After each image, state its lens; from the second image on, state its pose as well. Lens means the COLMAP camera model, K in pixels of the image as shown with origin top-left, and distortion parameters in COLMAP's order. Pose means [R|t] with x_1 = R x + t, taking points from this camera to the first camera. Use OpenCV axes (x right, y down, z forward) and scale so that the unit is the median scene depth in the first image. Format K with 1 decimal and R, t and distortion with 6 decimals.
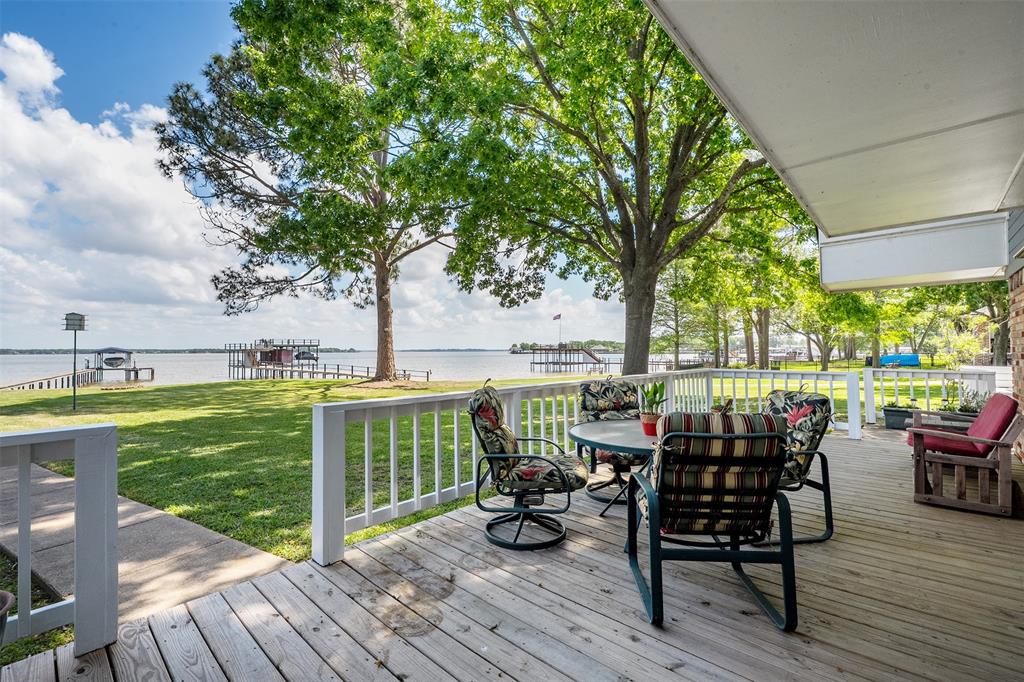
lens RADIAL K [[444.3, 0, 512.0], [0, 444.3, 341.0], [0, 0, 1]] dist [0.000545, 0.000178]
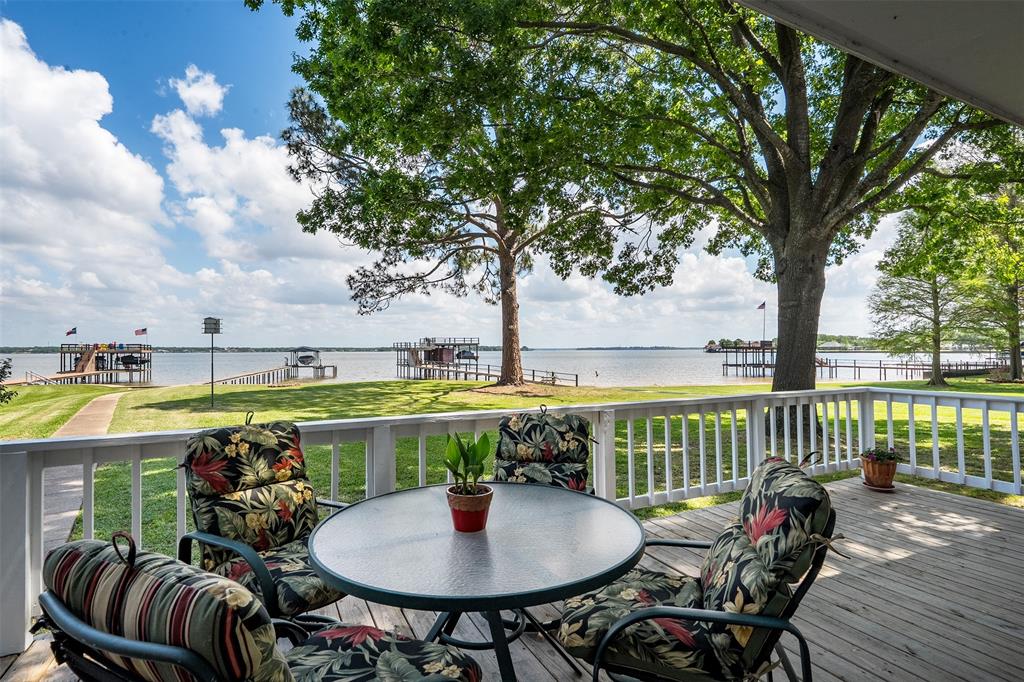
lens RADIAL K [[508.6, 0, 512.0], [0, 508.6, 341.0], [0, 0, 1]] dist [-0.003598, -0.000442]
pose [[0.932362, -0.006128, -0.361474, 0.083627], [0.008452, 0.999953, 0.004848, -0.002924], [0.361428, -0.007575, 0.932369, 0.062318]]
